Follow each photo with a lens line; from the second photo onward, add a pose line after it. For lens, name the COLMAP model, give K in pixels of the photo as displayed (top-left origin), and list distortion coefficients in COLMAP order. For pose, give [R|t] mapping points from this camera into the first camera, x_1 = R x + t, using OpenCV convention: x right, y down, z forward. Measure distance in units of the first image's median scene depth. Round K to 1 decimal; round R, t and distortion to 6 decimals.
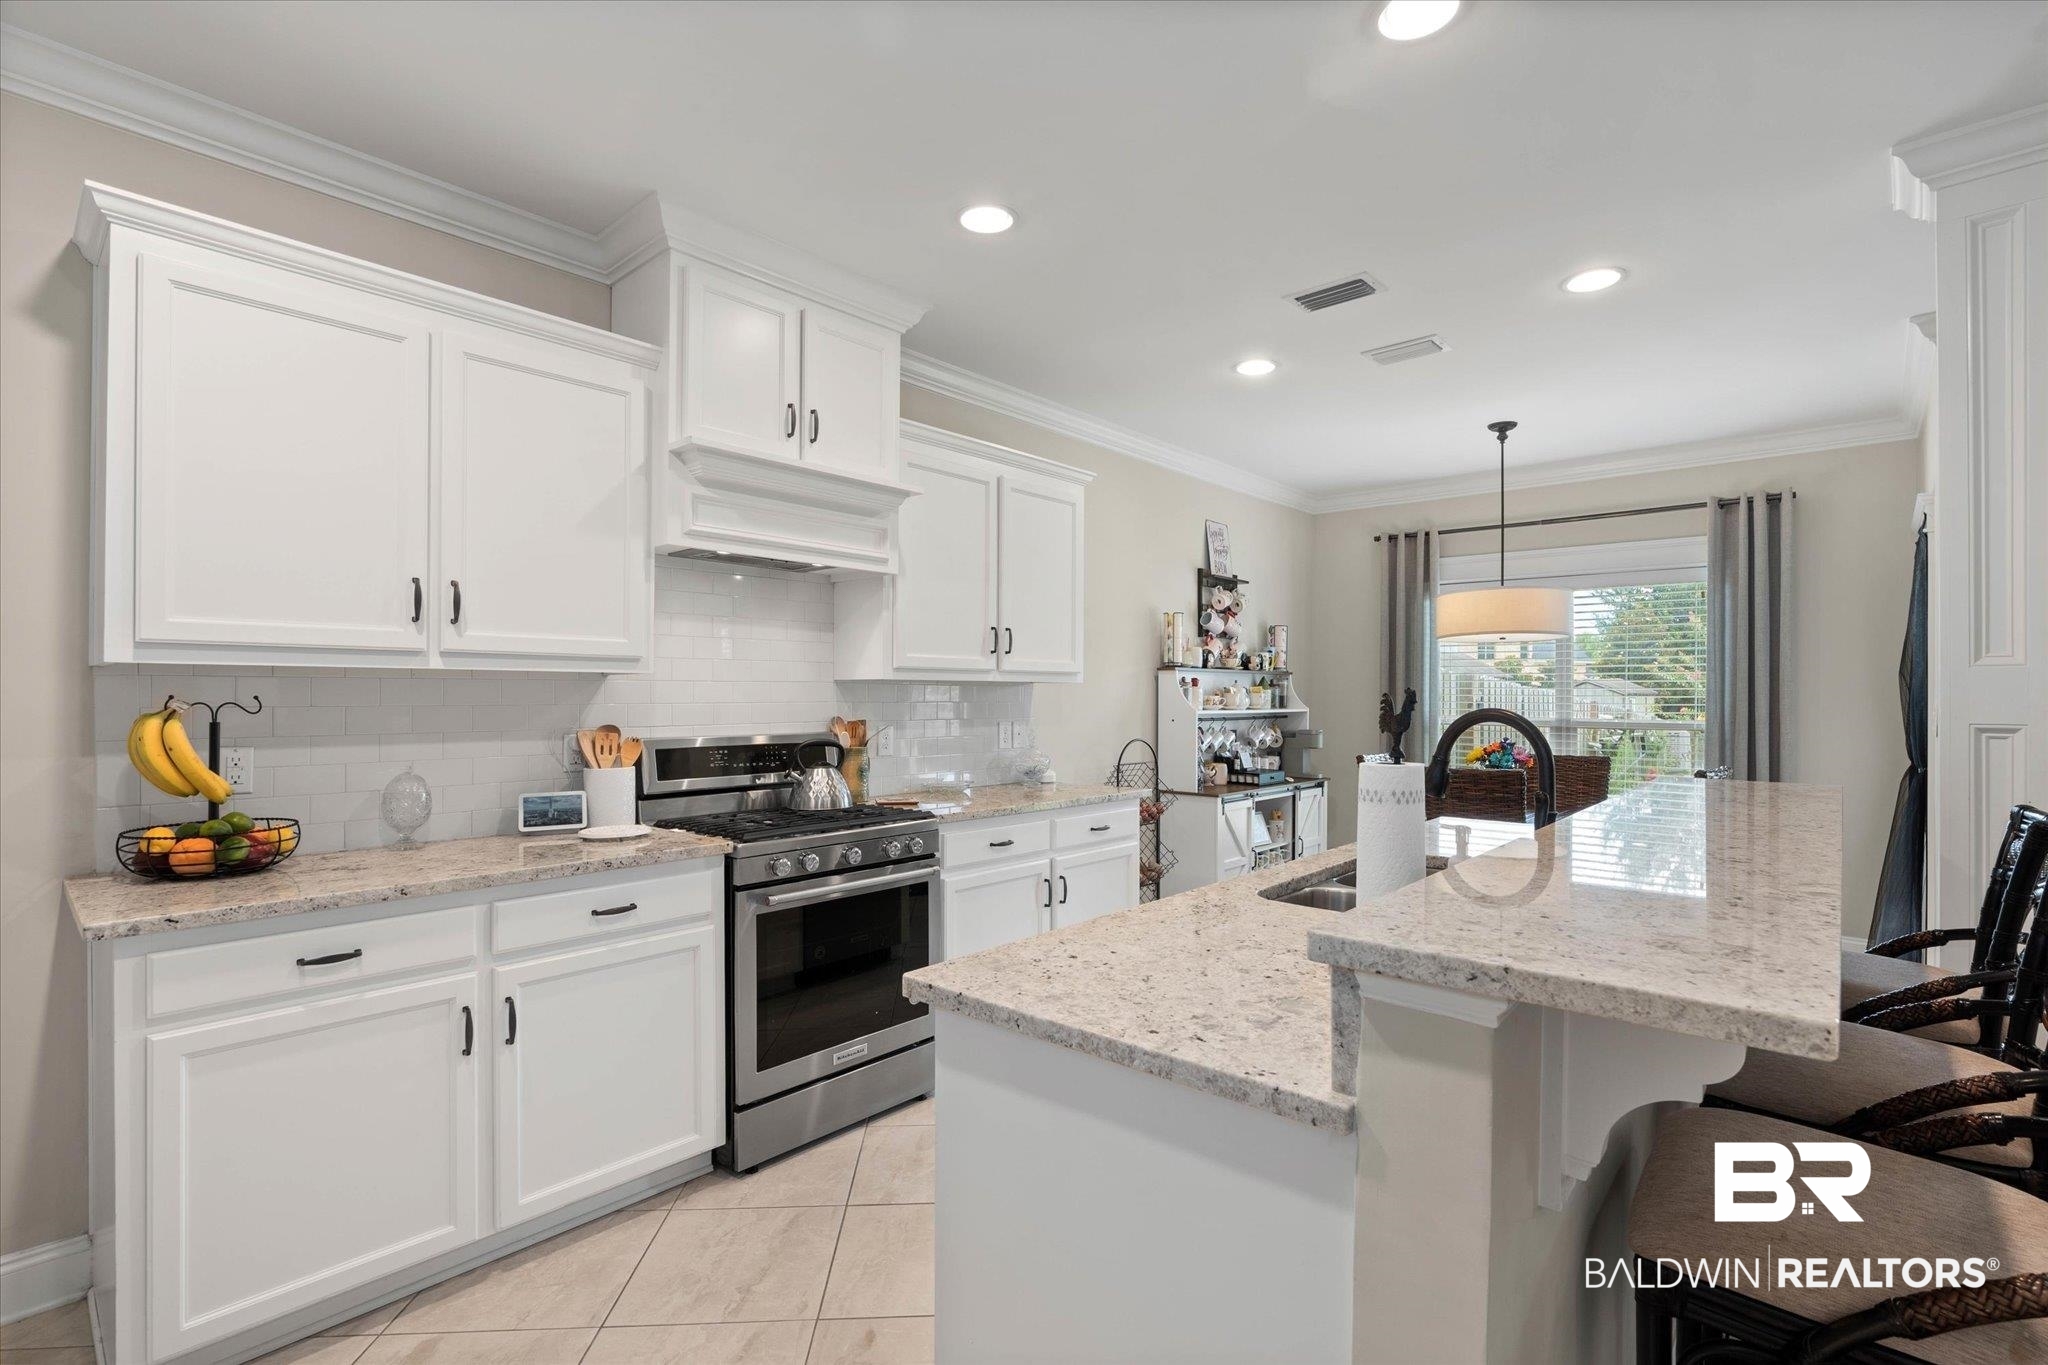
lens RADIAL K [[949.9, 0, 1024.0], [0, 949.9, 682.5], [0, 0, 1]] dist [-0.001970, -0.000187]
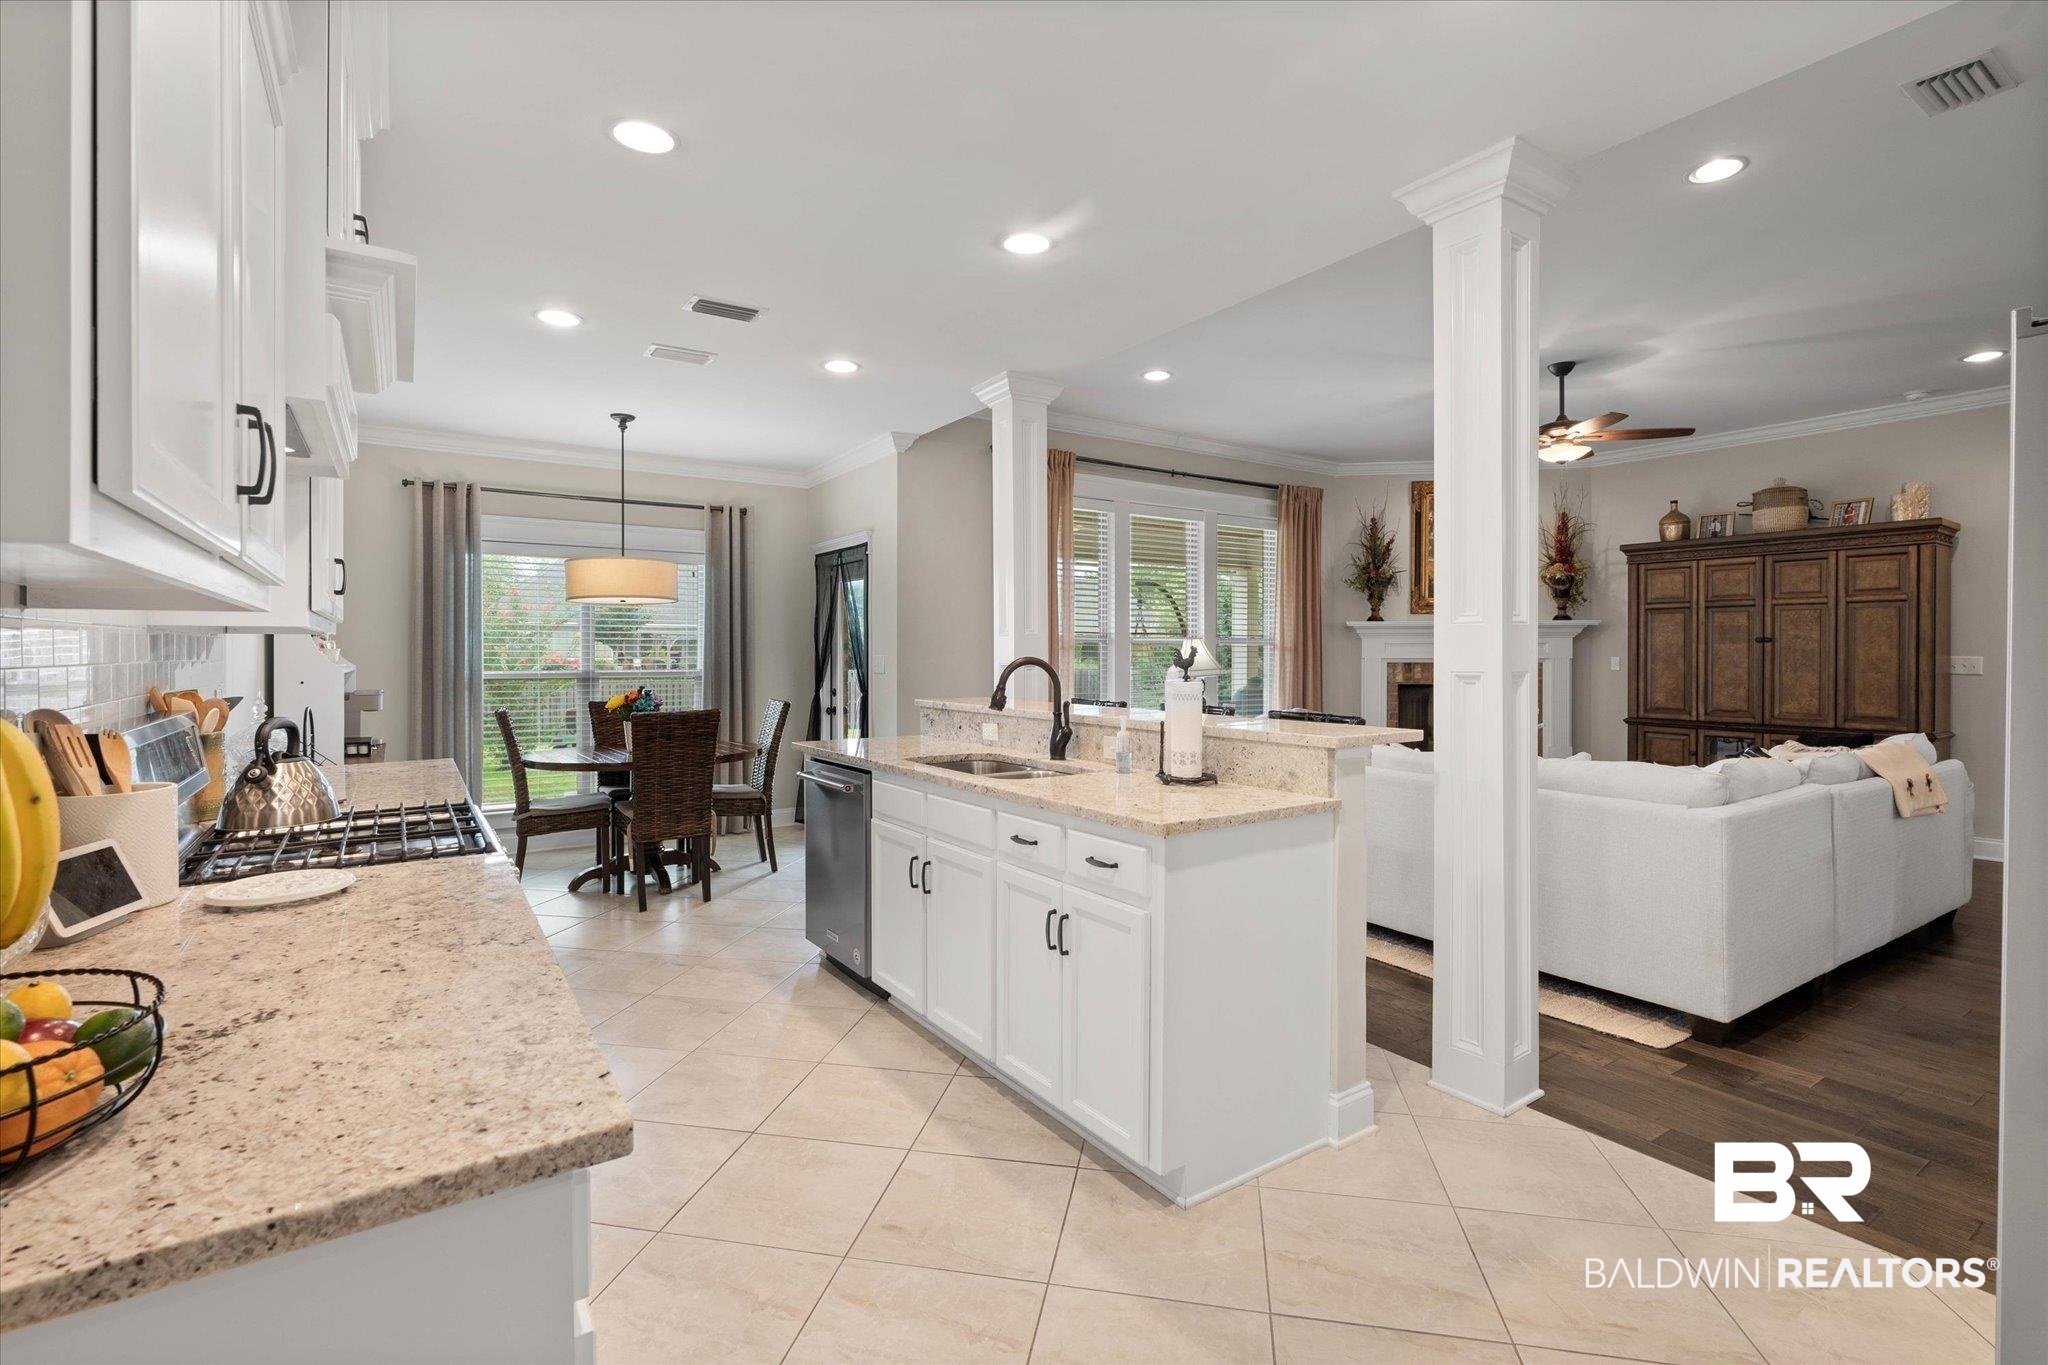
lens RADIAL K [[944.6, 0, 1034.5], [0, 944.6, 651.1], [0, 0, 1]] dist [0.003044, 0.001399]
pose [[0.230231, -0.007162, 0.973110, -0.432803], [-0.009456, 0.999909, 0.009597, -0.000425], [-0.973090, -0.011412, 0.230142, 0.210161]]
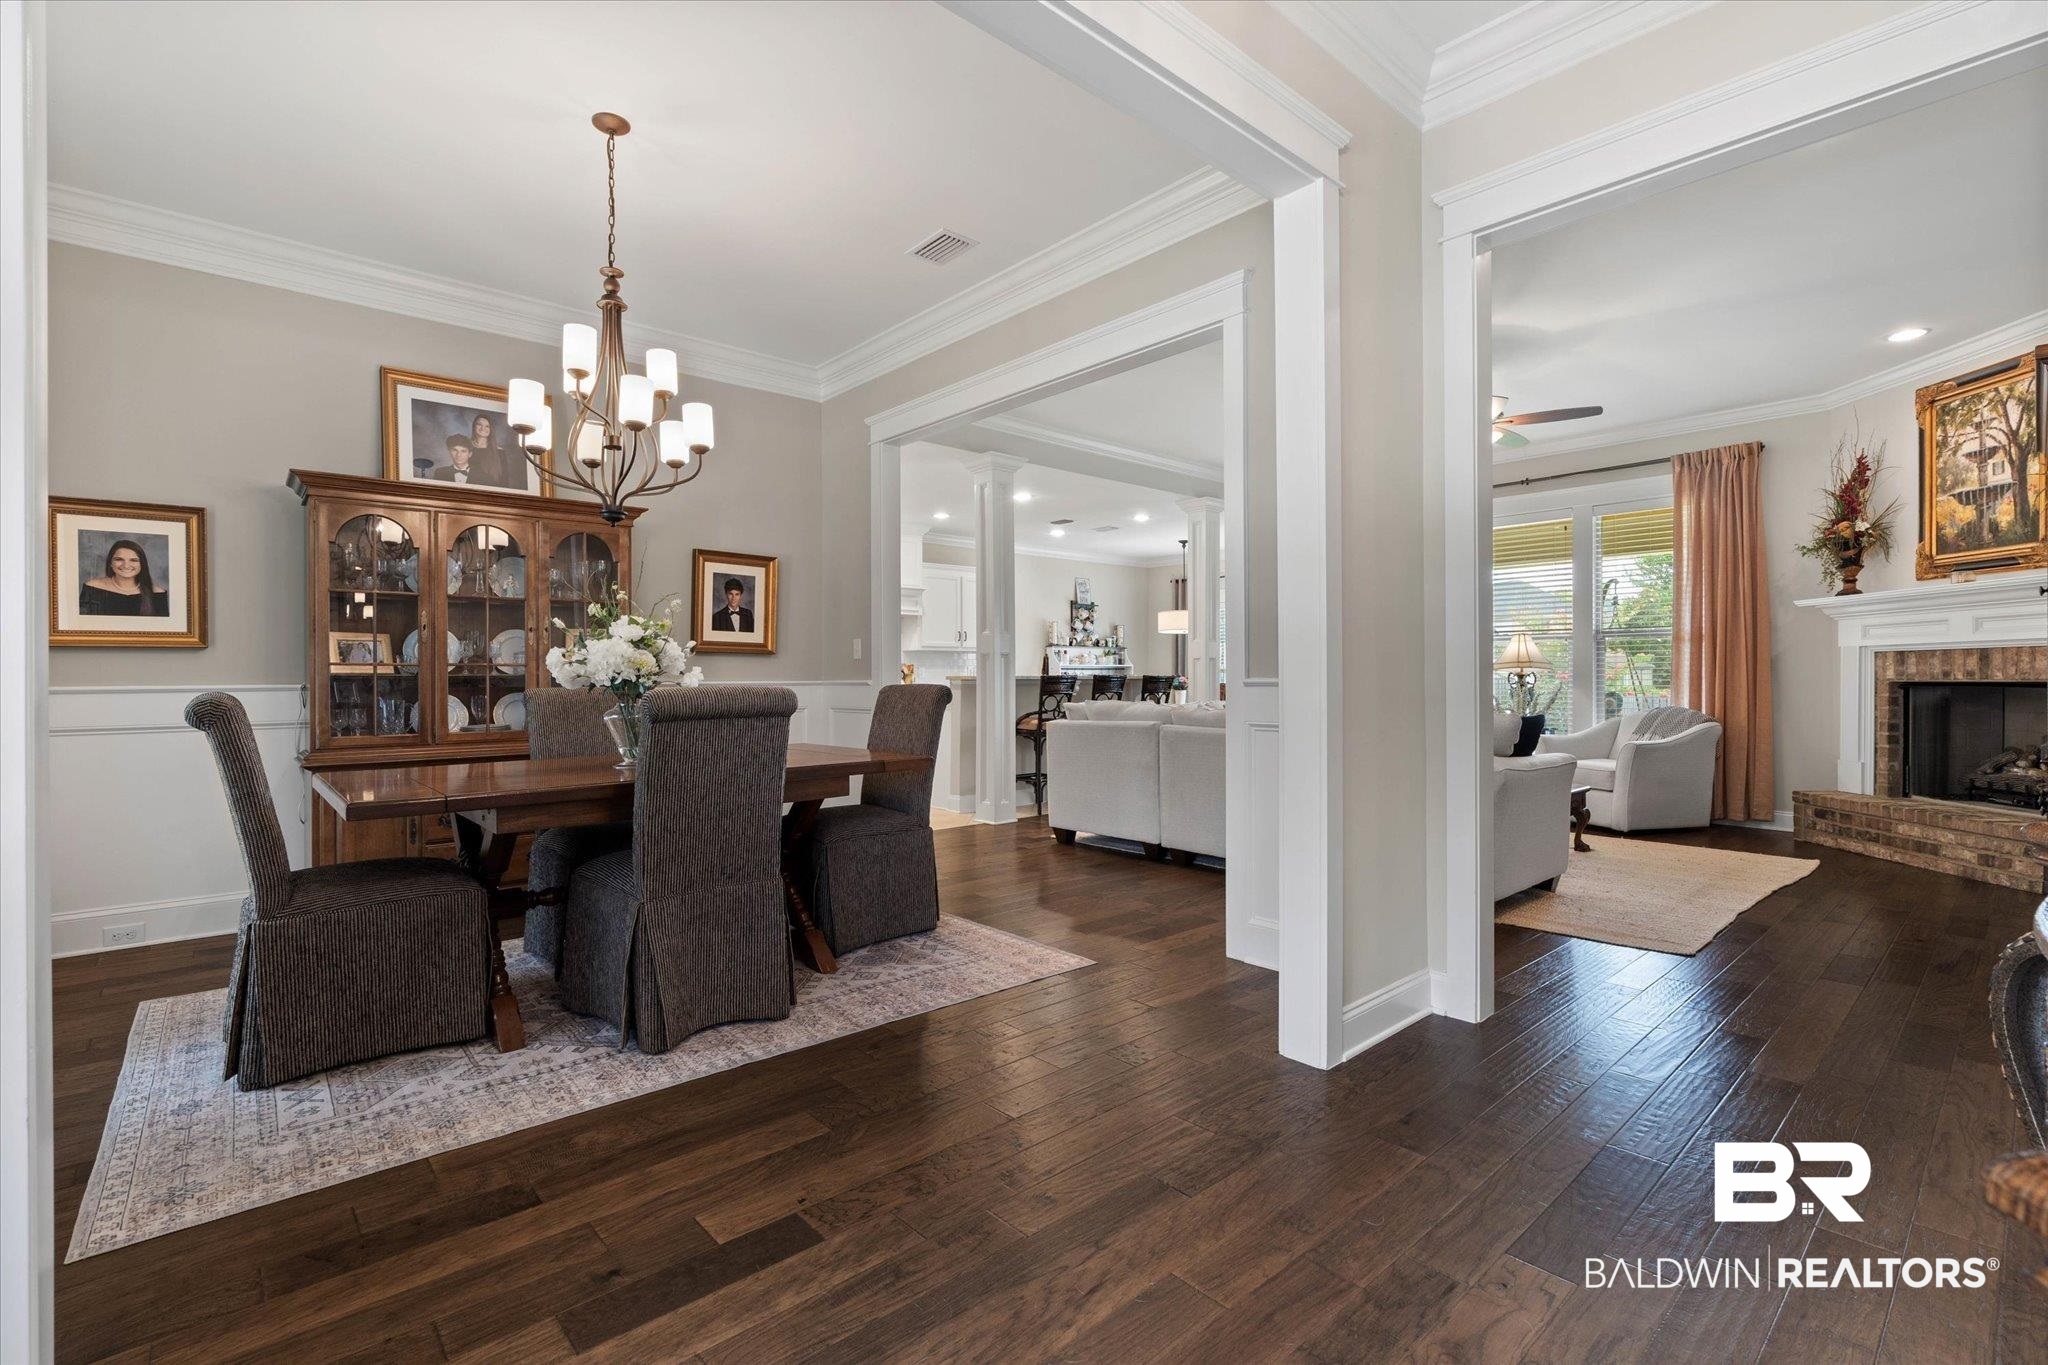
lens RADIAL K [[912.0, 0, 1034.3], [0, 912.0, 676.7], [0, 0, 1]] dist [-0.000856, 0.000090]
pose [[0.995895, -0.010964, -0.089850, 0.288366], [0.011933, 0.999876, 0.010264, 0.033264], [0.089727, -0.011294, 0.995902, -1.116488]]
